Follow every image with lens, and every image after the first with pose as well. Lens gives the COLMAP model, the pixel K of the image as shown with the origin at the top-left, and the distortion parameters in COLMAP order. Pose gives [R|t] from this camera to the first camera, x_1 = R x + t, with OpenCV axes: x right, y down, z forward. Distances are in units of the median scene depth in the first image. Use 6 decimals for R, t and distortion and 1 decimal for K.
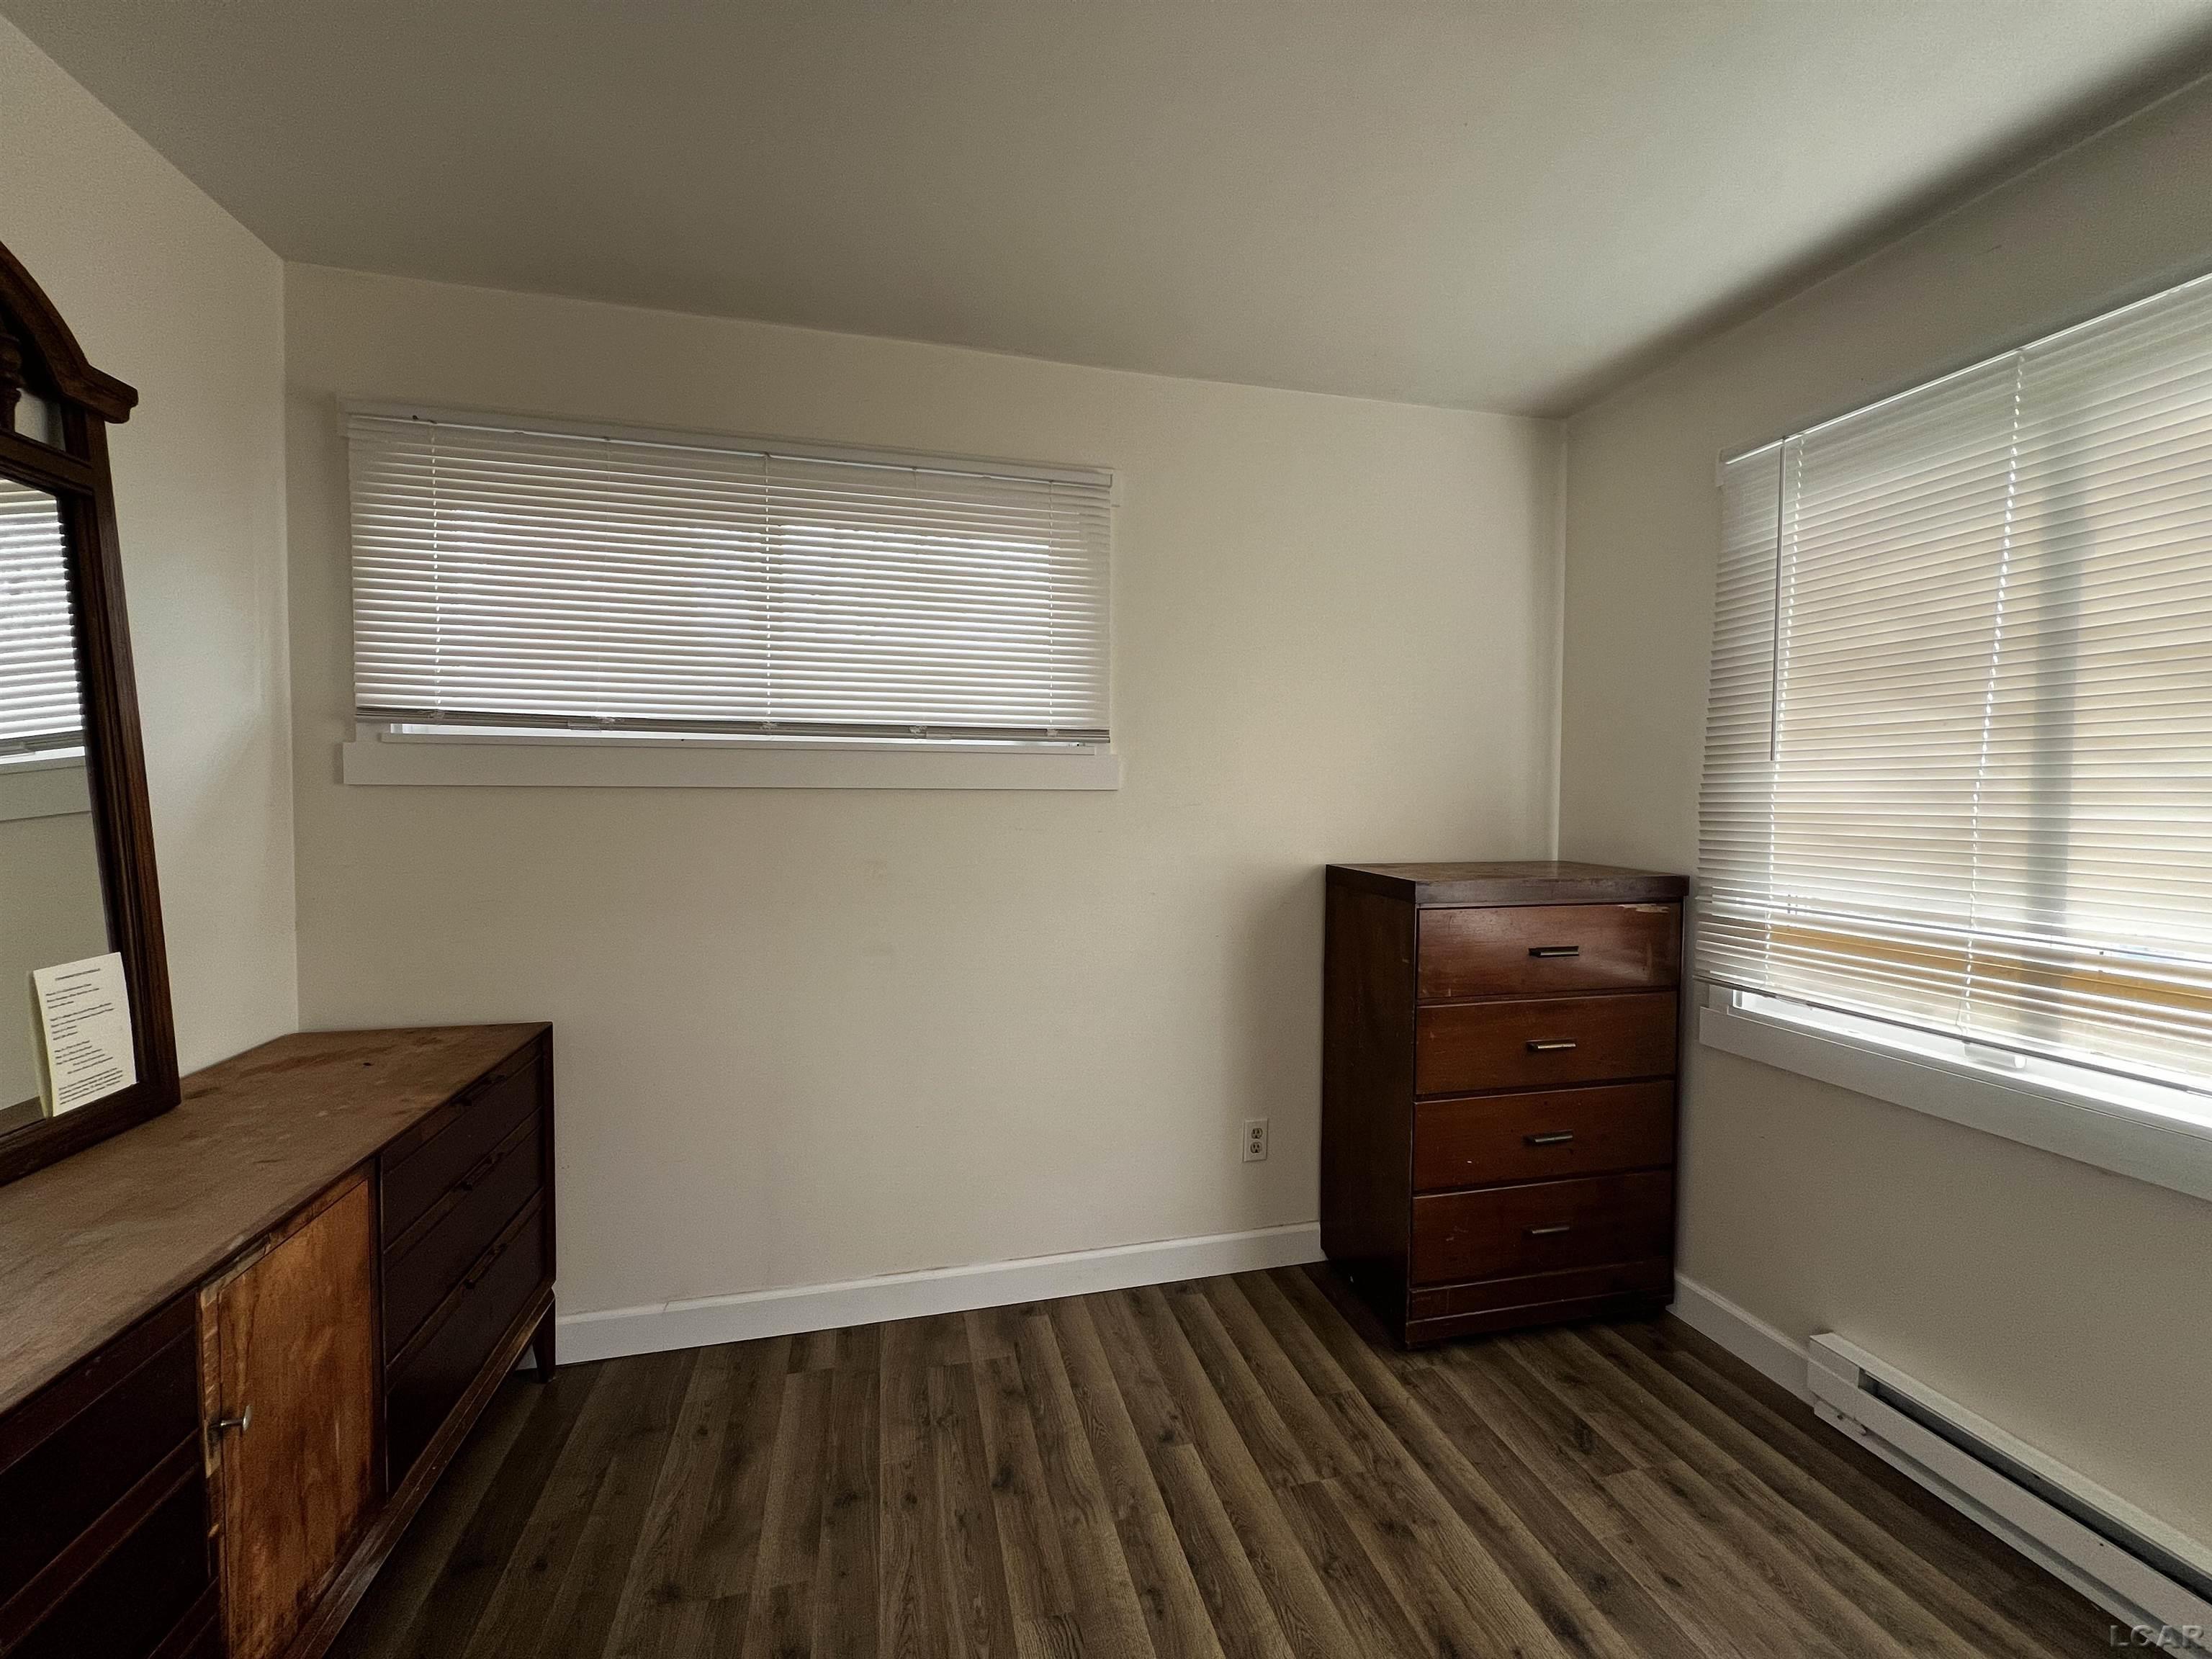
lens RADIAL K [[888.9, 0, 1102.5], [0, 888.9, 816.9], [0, 0, 1]] dist [-0.001843, -0.000415]
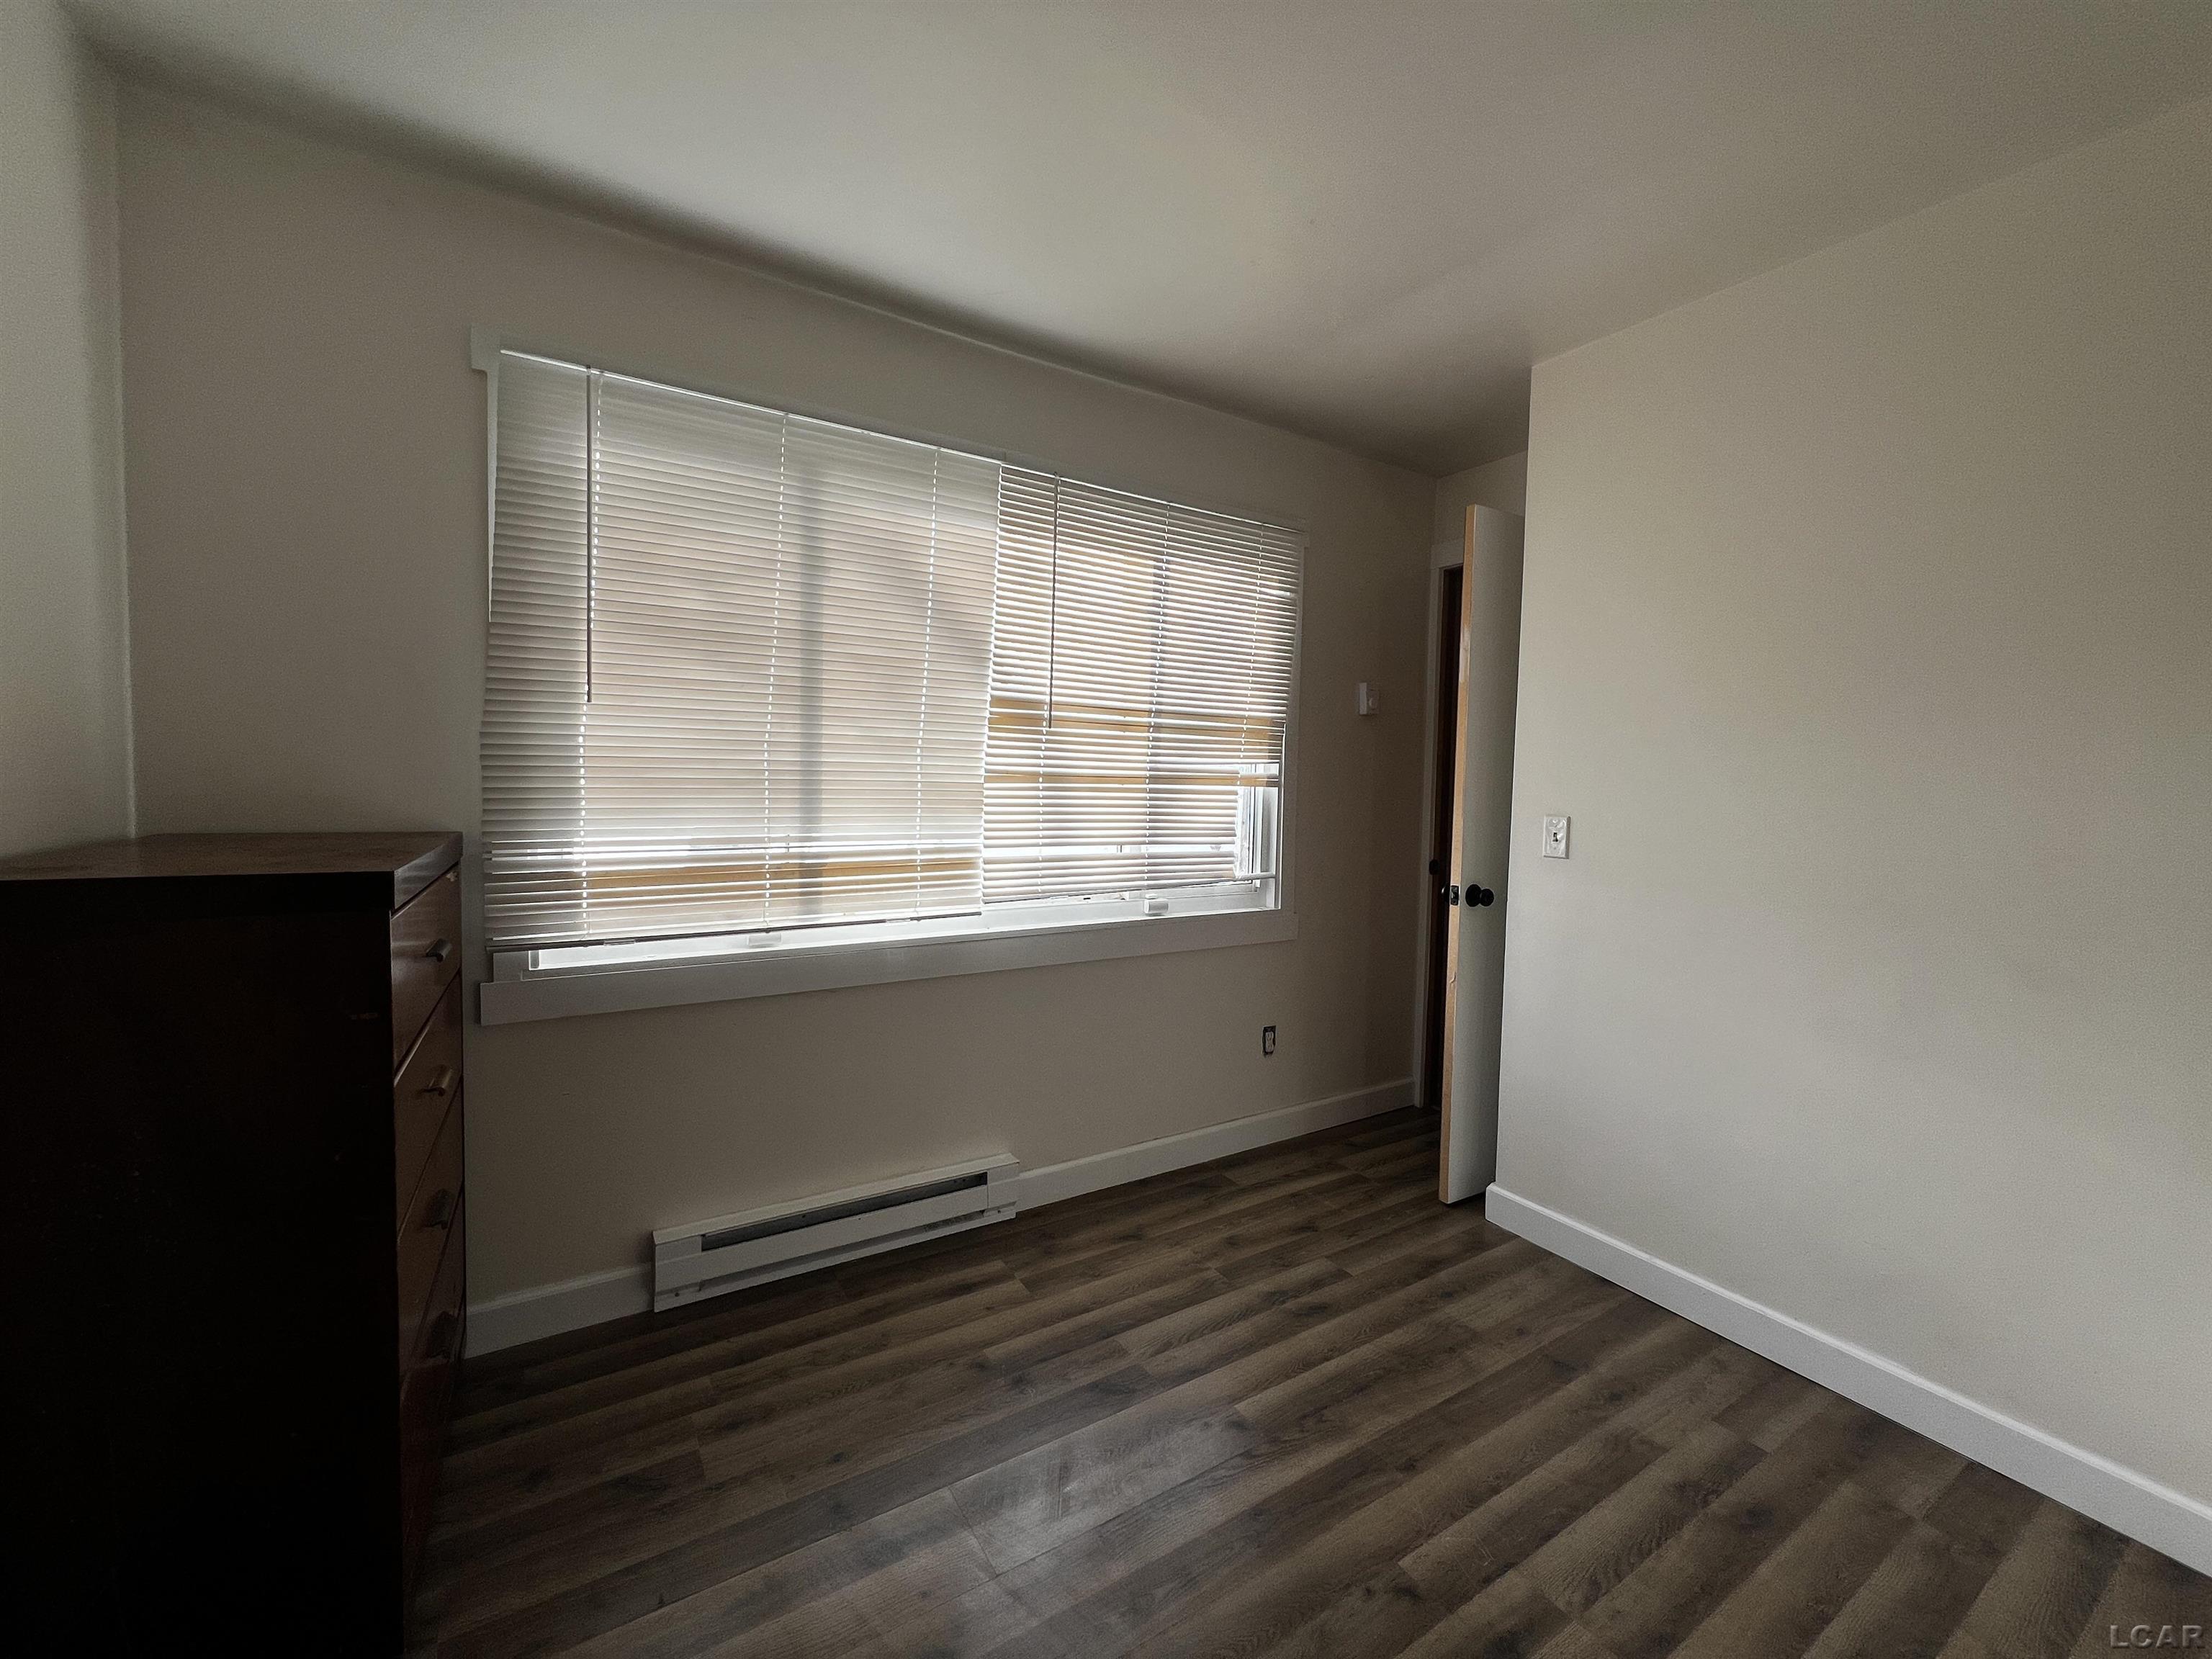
lens RADIAL K [[888.9, 0, 1102.5], [0, 888.9, 816.9], [0, 0, 1]] dist [-0.001843, -0.000415]
pose [[-0.312411, -0.060348, 0.948028, -0.400493], [0.002717, 0.997919, 0.064419, 0.000233], [-0.949943, 0.022701, -0.311597, 0.891799]]
